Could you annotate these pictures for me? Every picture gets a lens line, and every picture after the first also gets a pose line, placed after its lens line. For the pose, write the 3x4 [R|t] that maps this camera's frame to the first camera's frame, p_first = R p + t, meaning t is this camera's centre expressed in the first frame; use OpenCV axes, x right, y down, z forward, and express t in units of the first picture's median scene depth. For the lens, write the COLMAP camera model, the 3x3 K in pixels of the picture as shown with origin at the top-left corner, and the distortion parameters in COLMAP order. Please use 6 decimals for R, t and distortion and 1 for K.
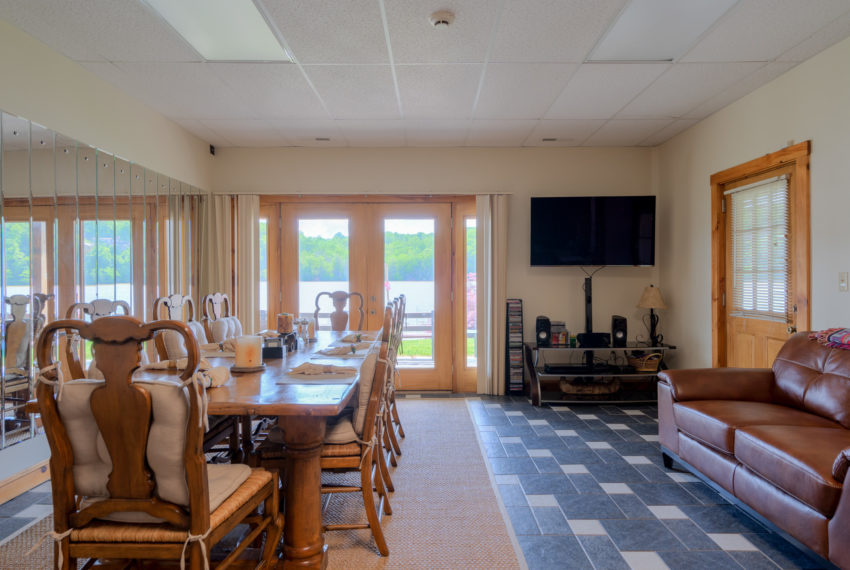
lens RADIAL K [[532.4, 0, 434.9], [0, 532.4, 274.1], [0, 0, 1]] dist [-0.003201, -0.001822]
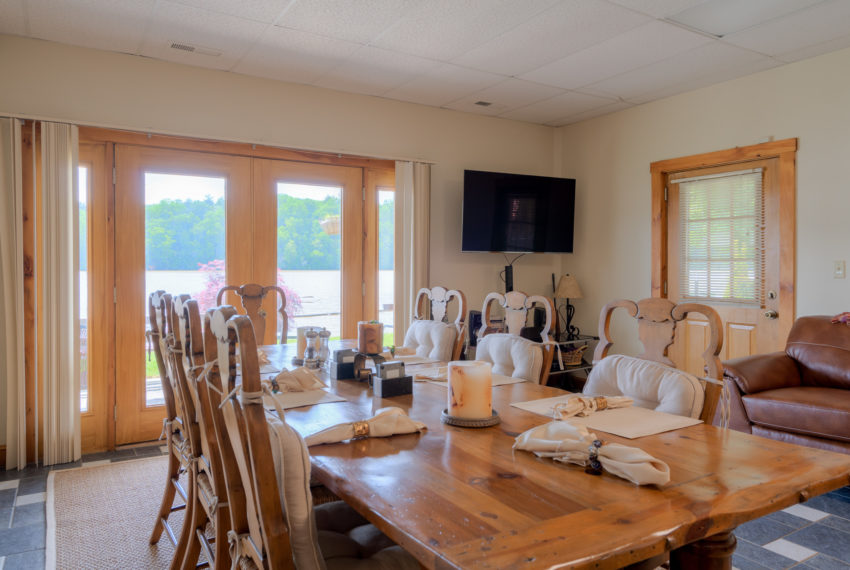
lens RADIAL K [[589.4, 0, 426.8], [0, 589.4, 270.9], [0, 0, 1]] dist [0.000638, 0.000319]
pose [[0.855627, -0.001056, 0.517592, -0.353170], [-0.006379, 0.999900, 0.012586, 0.004130], [-0.517554, -0.014071, 0.855535, 0.234096]]
